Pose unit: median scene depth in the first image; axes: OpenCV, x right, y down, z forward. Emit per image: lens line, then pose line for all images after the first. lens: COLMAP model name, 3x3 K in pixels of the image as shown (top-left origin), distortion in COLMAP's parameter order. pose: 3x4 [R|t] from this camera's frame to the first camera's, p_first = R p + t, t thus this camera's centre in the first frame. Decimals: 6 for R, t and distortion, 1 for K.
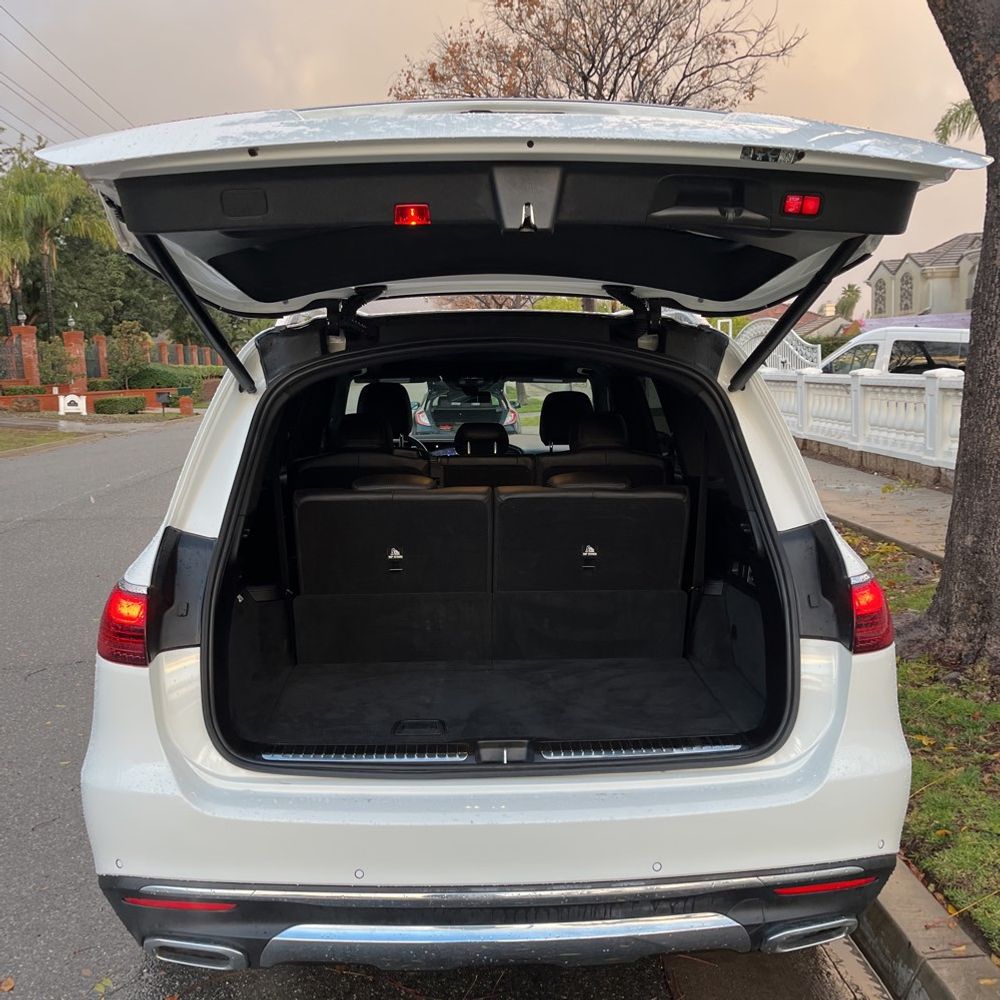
lens RADIAL K [[1018.6, 0, 499.3], [0, 1018.6, 494.8], [0, 0, 1]] dist [0.028204, 0.000000]
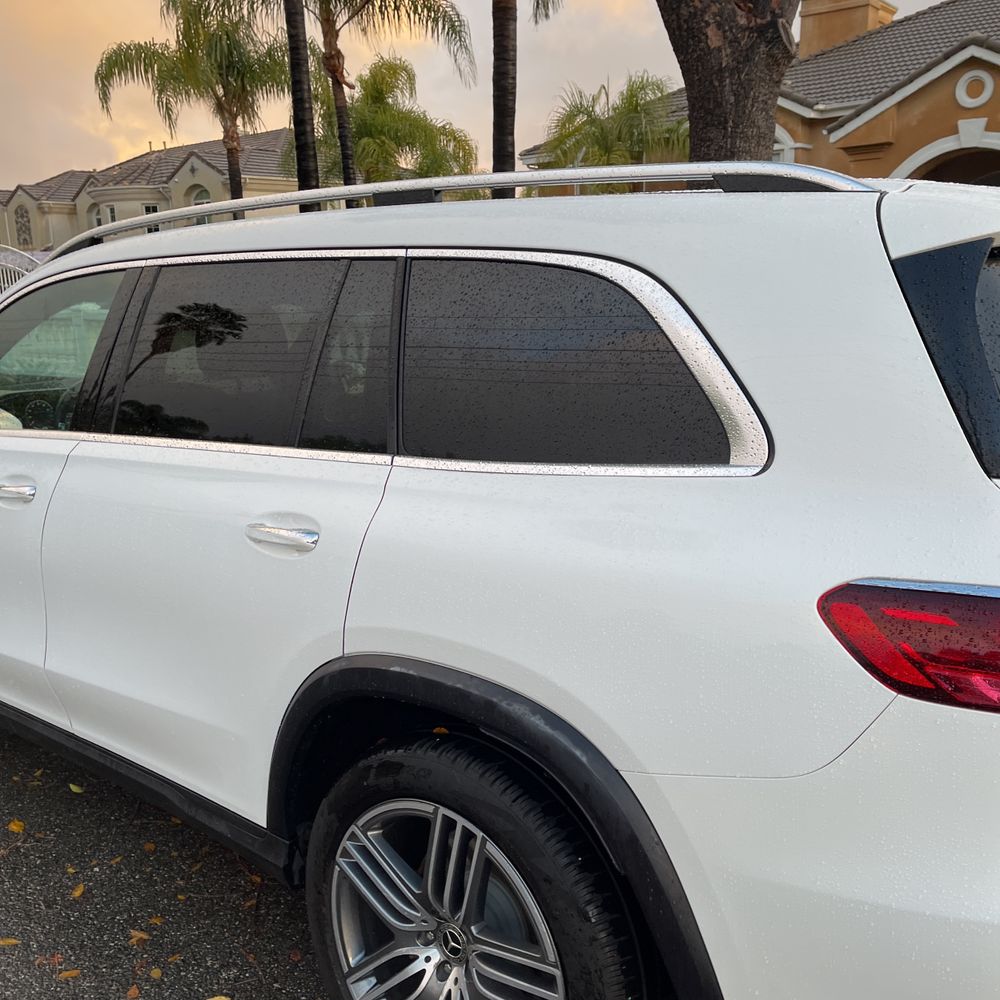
lens RADIAL K [[1018.6, 0, 493.5], [0, 1018.6, 490.5], [0, 0, 1]] dist [0.028204, 0.000000]
pose [[0.664052, -0.126229, 0.736954, -0.112358], [0.087507, 0.991993, 0.091062, -0.006460], [-0.742548, 0.004019, 0.669781, 0.090444]]
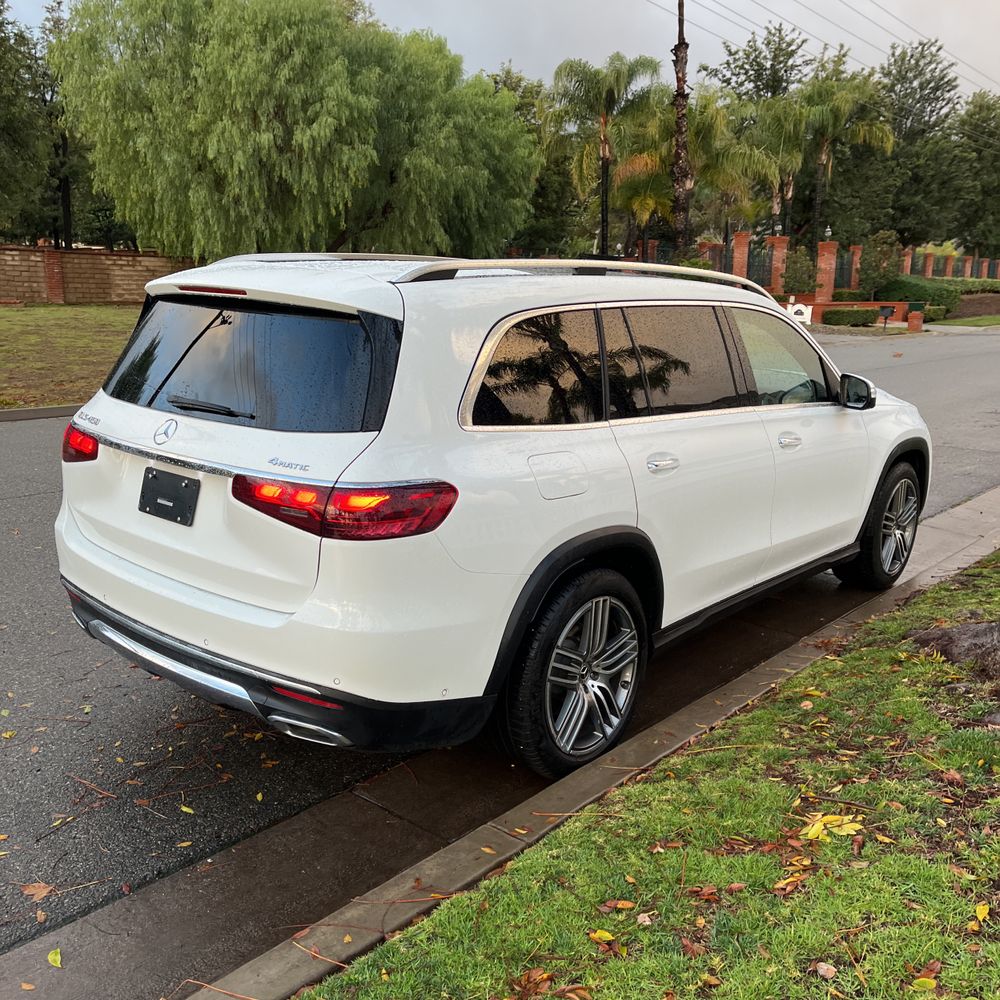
lens RADIAL K [[1018.6, 0, 484.2], [0, 1018.6, 504.5], [0, 0, 1]] dist [0.028204, 0.000000]
pose [[0.731645, 0.182788, -0.656722, 0.147745], [-0.119448, 0.982851, 0.140486, -0.010697], [0.671139, -0.024341, 0.740932, 0.015760]]
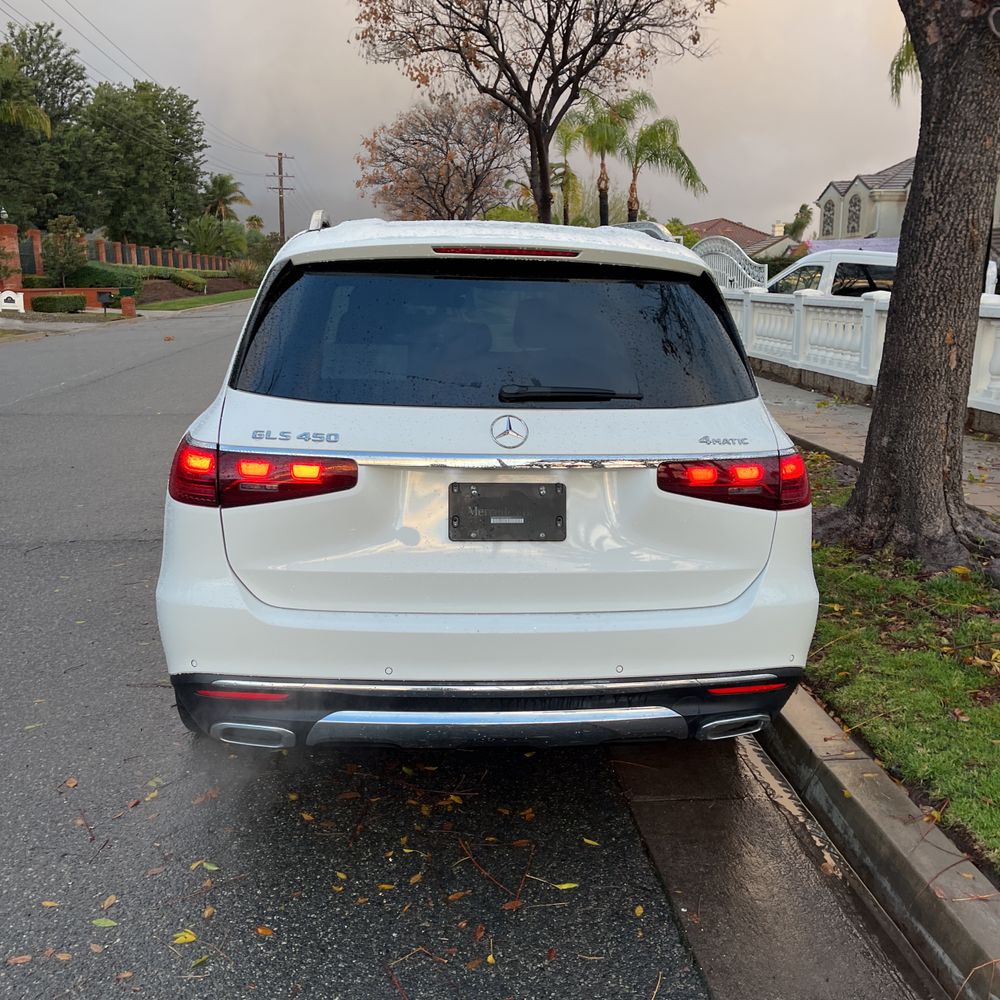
lens RADIAL K [[1018.6, 0, 495.9], [0, 1018.6, 502.7], [0, 0, 1]] dist [0.028204, 0.000000]
pose [[0.998344, 0.020345, 0.053814, -0.007802], [-0.025188, 0.995540, 0.090913, 0.004318], [-0.051725, -0.092118, 0.994404, -0.026100]]
